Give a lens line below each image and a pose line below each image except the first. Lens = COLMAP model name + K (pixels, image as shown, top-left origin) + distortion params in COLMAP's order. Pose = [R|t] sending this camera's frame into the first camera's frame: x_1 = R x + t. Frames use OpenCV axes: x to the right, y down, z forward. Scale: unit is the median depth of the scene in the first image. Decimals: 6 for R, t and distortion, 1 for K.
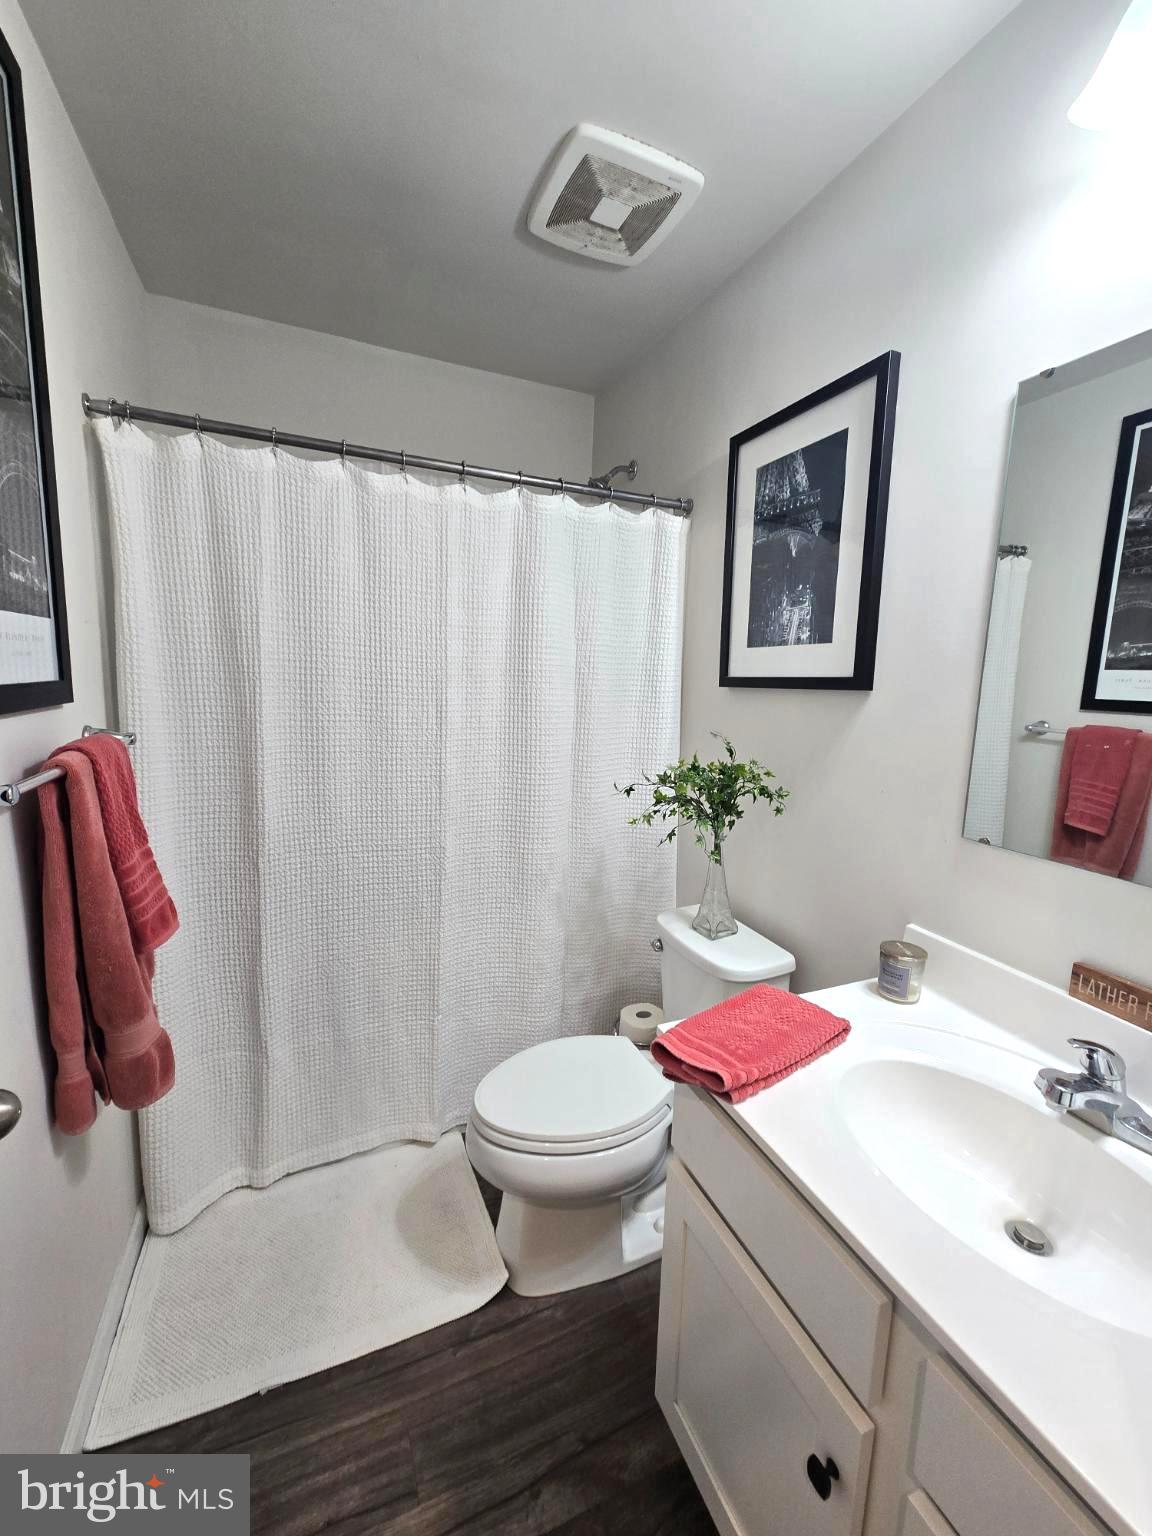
lens RADIAL K [[619.3, 0, 579.1], [0, 619.3, 766.4], [0, 0, 1]] dist [-0.000377, -0.000323]
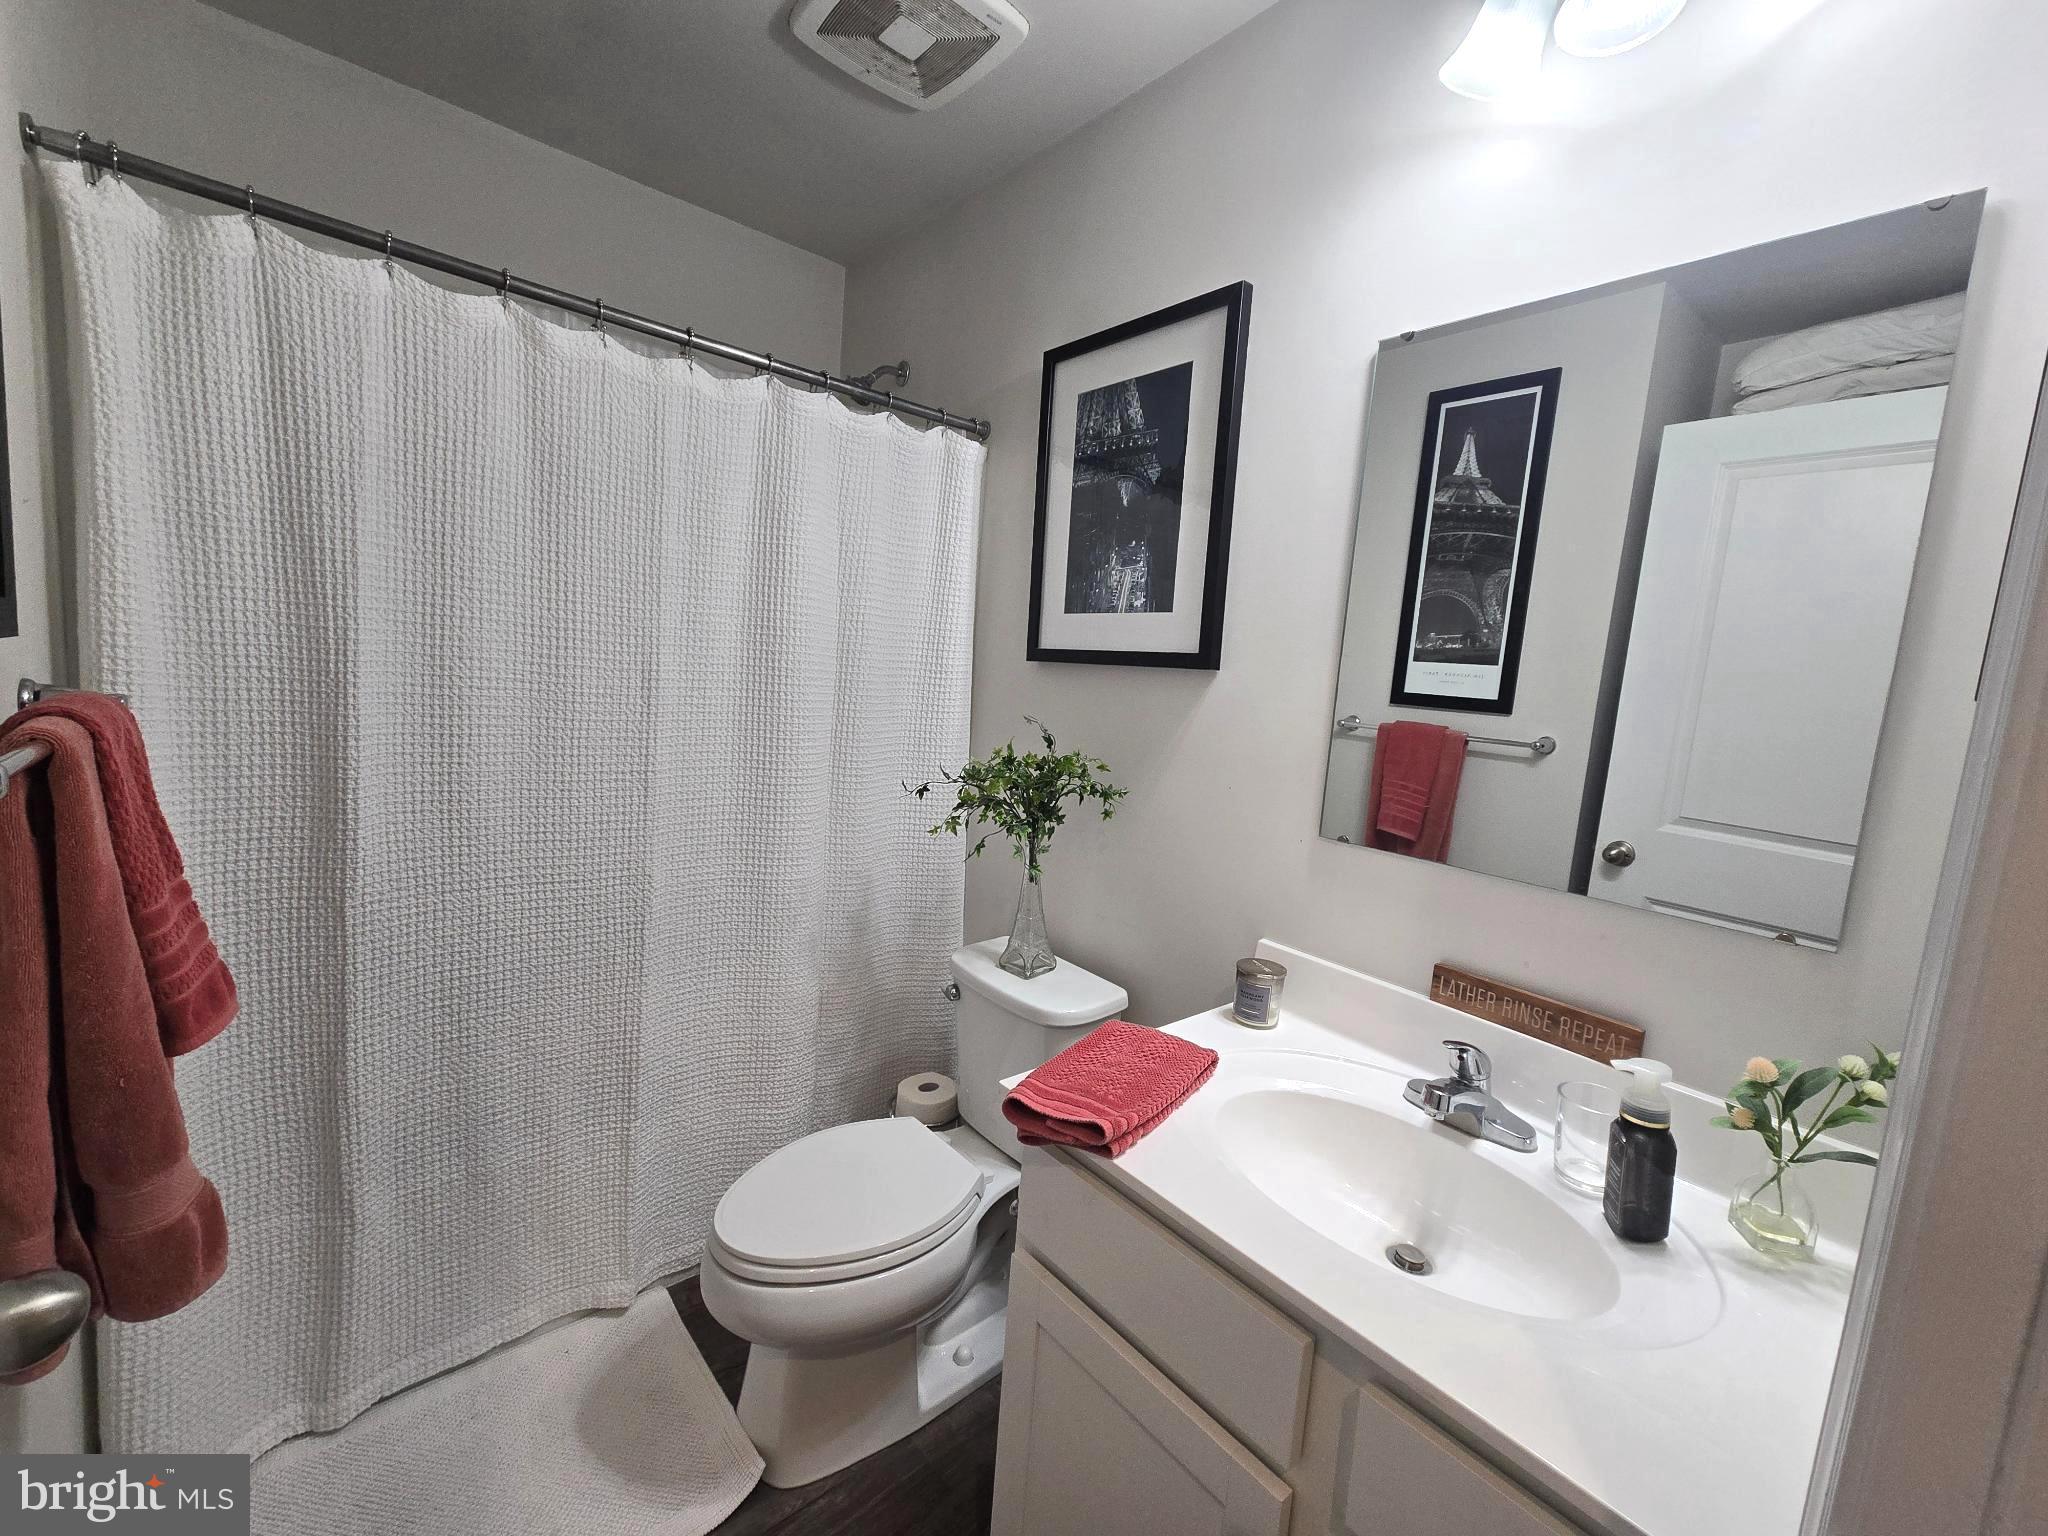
lens RADIAL K [[825.8, 0, 1025.4], [0, 825.8, 762.5], [0, 0, 1]] dist [-0.000377, -0.000323]
pose [[0.956278, 0.004794, 0.292418, -0.101542], [-0.001398, 0.999929, -0.011823, 0.016851], [-0.292454, 0.010897, 0.956217, -0.012569]]
